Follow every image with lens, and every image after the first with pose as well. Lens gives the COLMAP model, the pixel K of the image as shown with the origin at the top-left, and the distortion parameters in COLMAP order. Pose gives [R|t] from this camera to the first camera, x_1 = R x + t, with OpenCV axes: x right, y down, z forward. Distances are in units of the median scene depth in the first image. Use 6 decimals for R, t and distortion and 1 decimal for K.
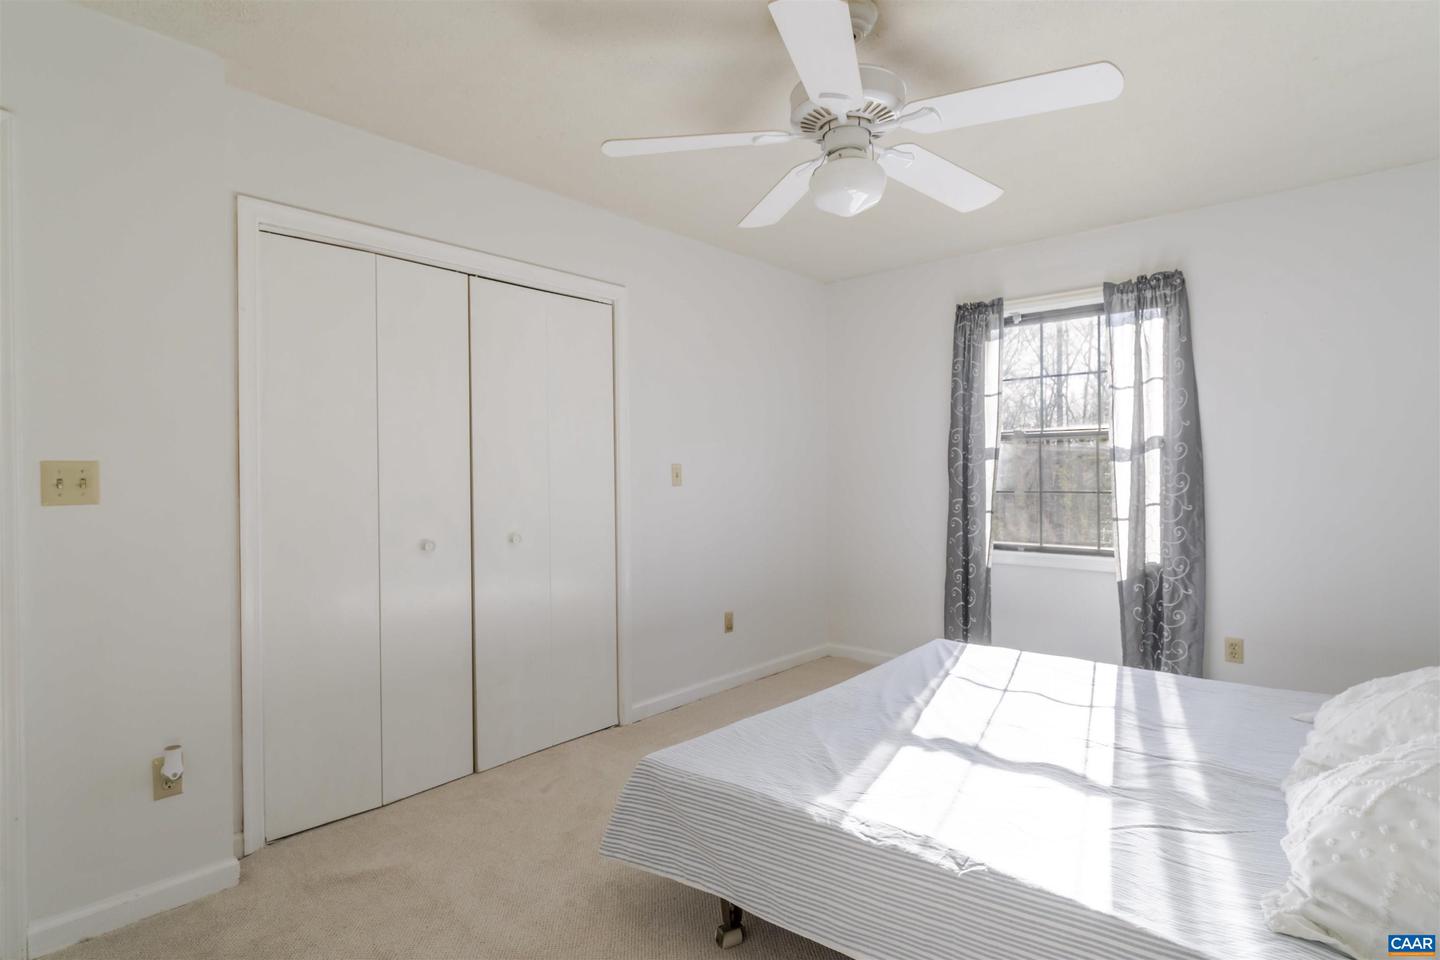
lens RADIAL K [[760.7, 0, 720.0], [0, 760.7, 480.0], [0, 0, 1]] dist [-0.002780, -0.000159]
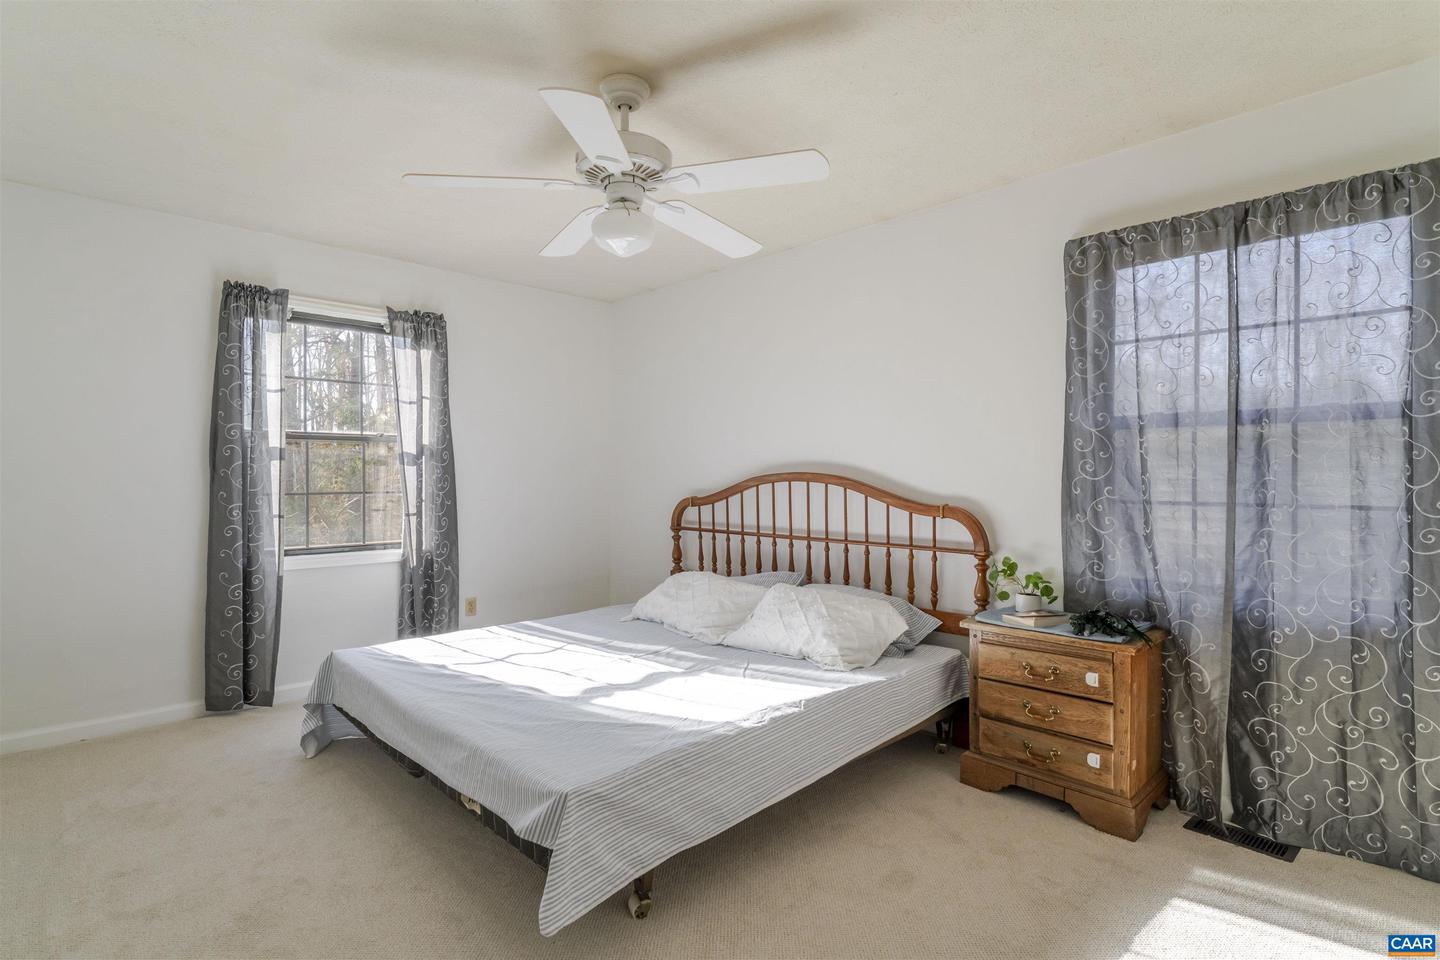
lens RADIAL K [[719.7, 0, 720.0], [0, 719.7, 480.0], [0, 0, 1]] dist [0.012683, -0.000147]
pose [[0.071695, -0.004302, 0.997417, -0.781868], [0.004392, 0.999982, 0.003998, -0.005982], [-0.997417, 0.004094, 0.071712, 0.629468]]
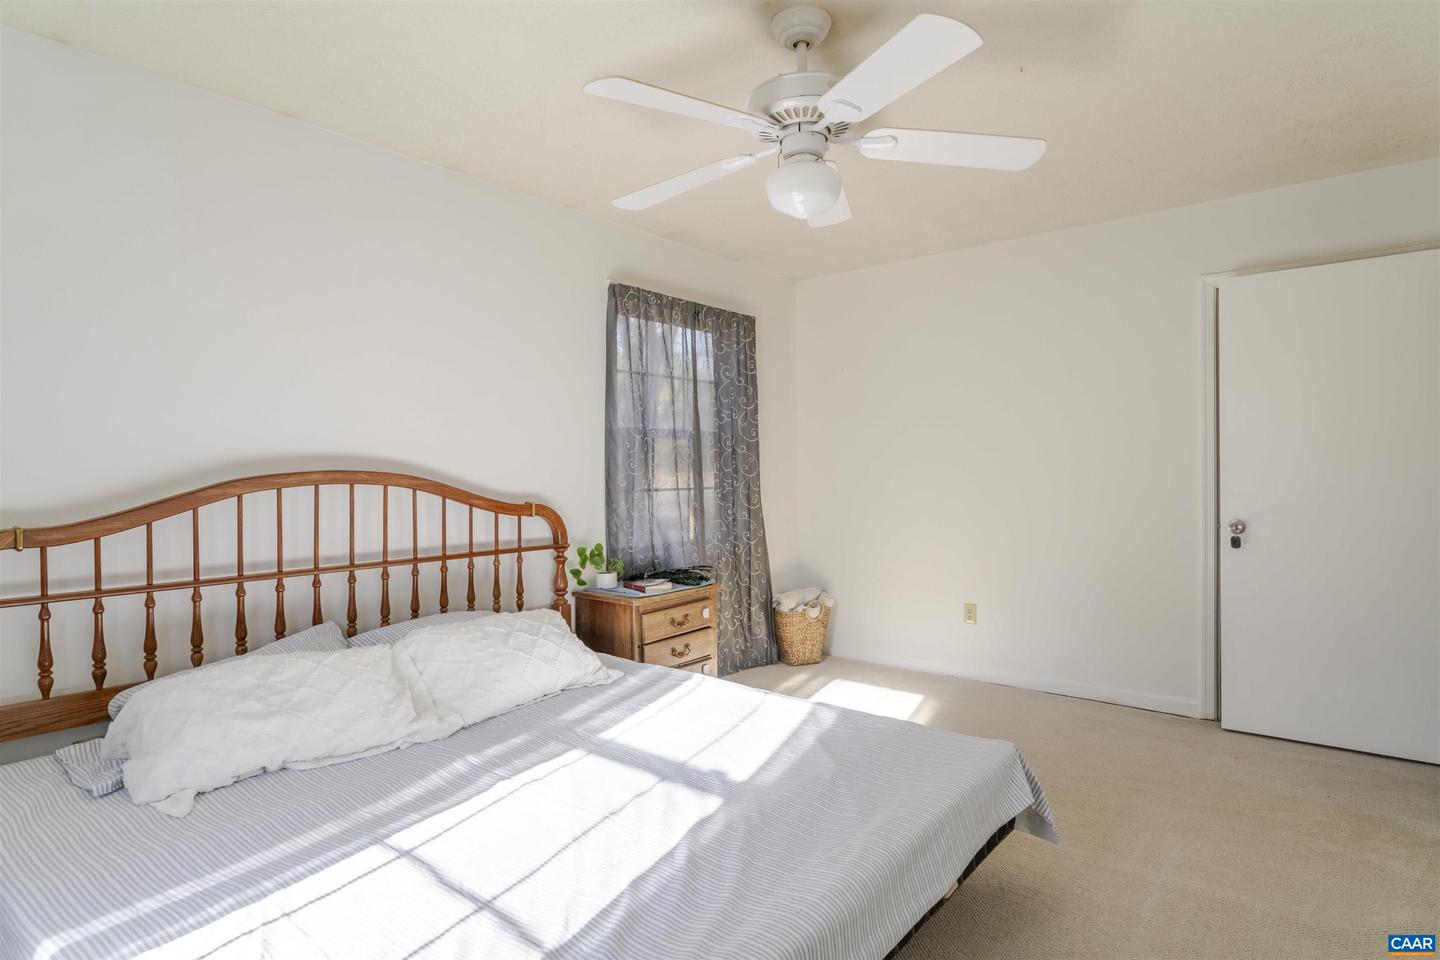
lens RADIAL K [[723.0, 0, 720.0], [0, 723.0, 480.0], [0, 0, 1]] dist [-0.002686, -0.000301]
pose [[-0.999690, 0.018544, -0.016593, 0.244201], [0.018323, 0.999743, 0.013386, -0.004888], [0.016837, 0.013078, -0.999773, 1.605326]]
